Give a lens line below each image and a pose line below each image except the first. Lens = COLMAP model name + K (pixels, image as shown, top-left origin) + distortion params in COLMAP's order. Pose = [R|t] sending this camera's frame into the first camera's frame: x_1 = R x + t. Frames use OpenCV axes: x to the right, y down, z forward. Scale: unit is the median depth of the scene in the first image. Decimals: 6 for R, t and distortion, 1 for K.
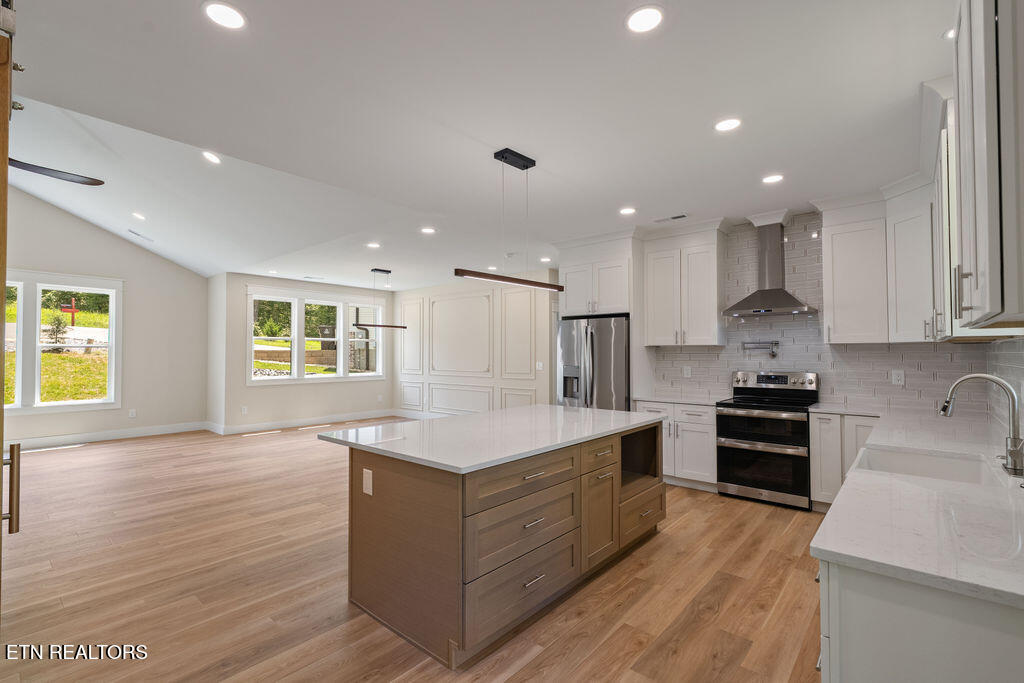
lens RADIAL K [[467.0, 0, 504.4], [0, 467.0, 342.1], [0, 0, 1]] dist [-0.006651, 0.004002]
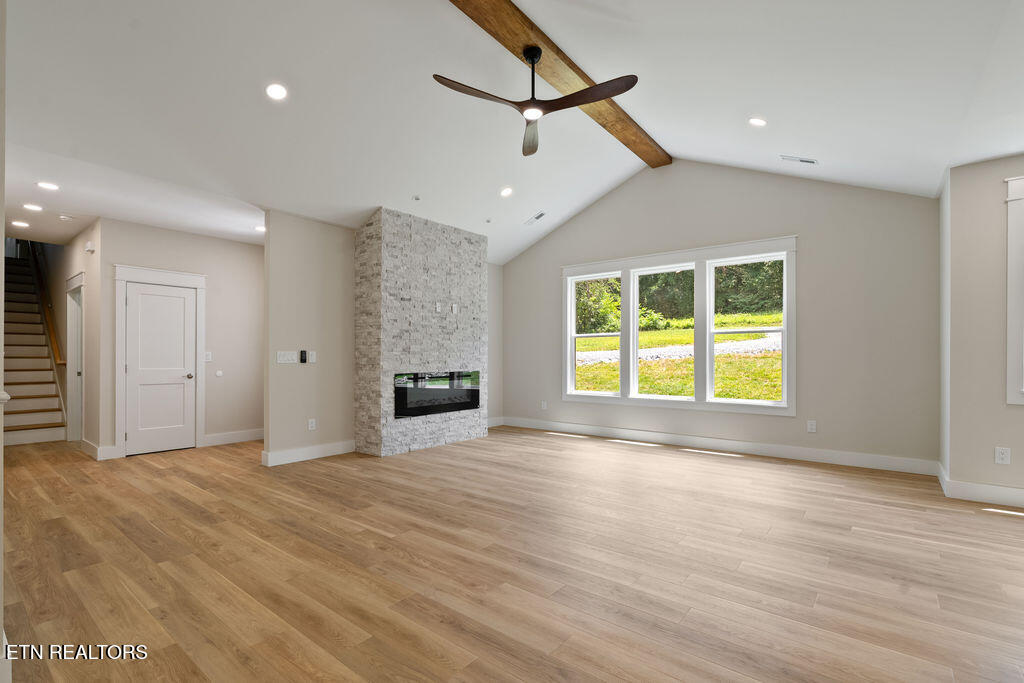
lens RADIAL K [[467.0, 0, 509.1], [0, 467.0, 359.8], [0, 0, 1]] dist [-0.006651, 0.004002]
pose [[0.046557, 0.006400, -0.998895, -0.216717], [0.022011, 0.999730, 0.007431, 0.066468], [0.998673, -0.022332, 0.046403, 0.865672]]
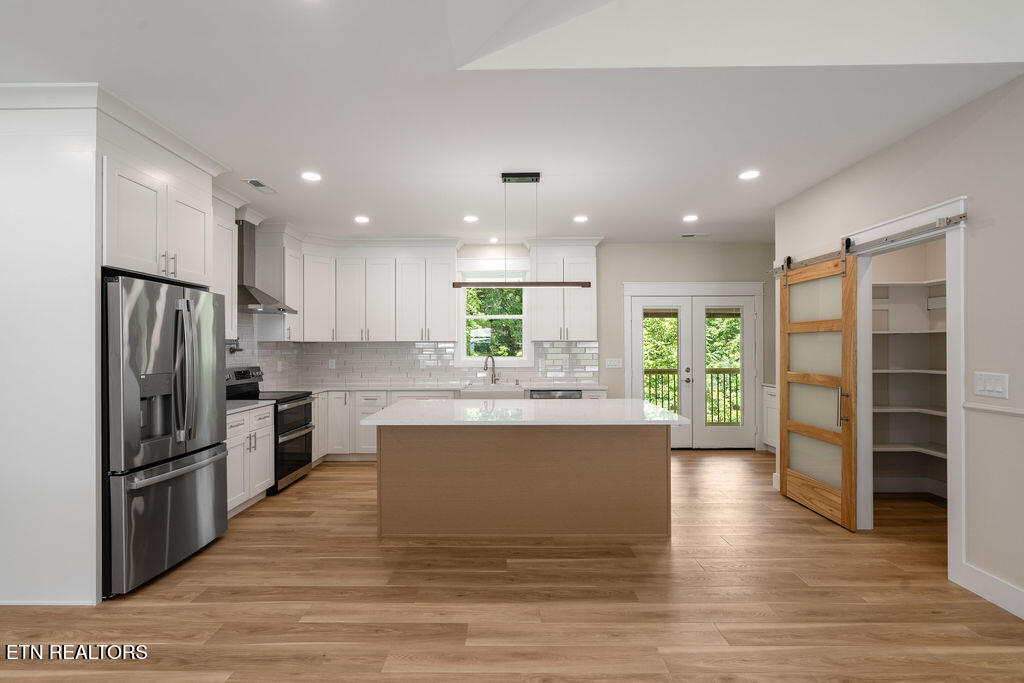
lens RADIAL K [[467.0, 0, 506.5], [0, 467.0, 349.7], [0, 0, 1]] dist [-0.006651, 0.004002]
pose [[-0.655823, 0.001480, 0.754913, -0.577165], [-0.012624, 0.999837, -0.012927, 0.031697], [-0.754809, -0.018008, -0.655697, 1.253726]]
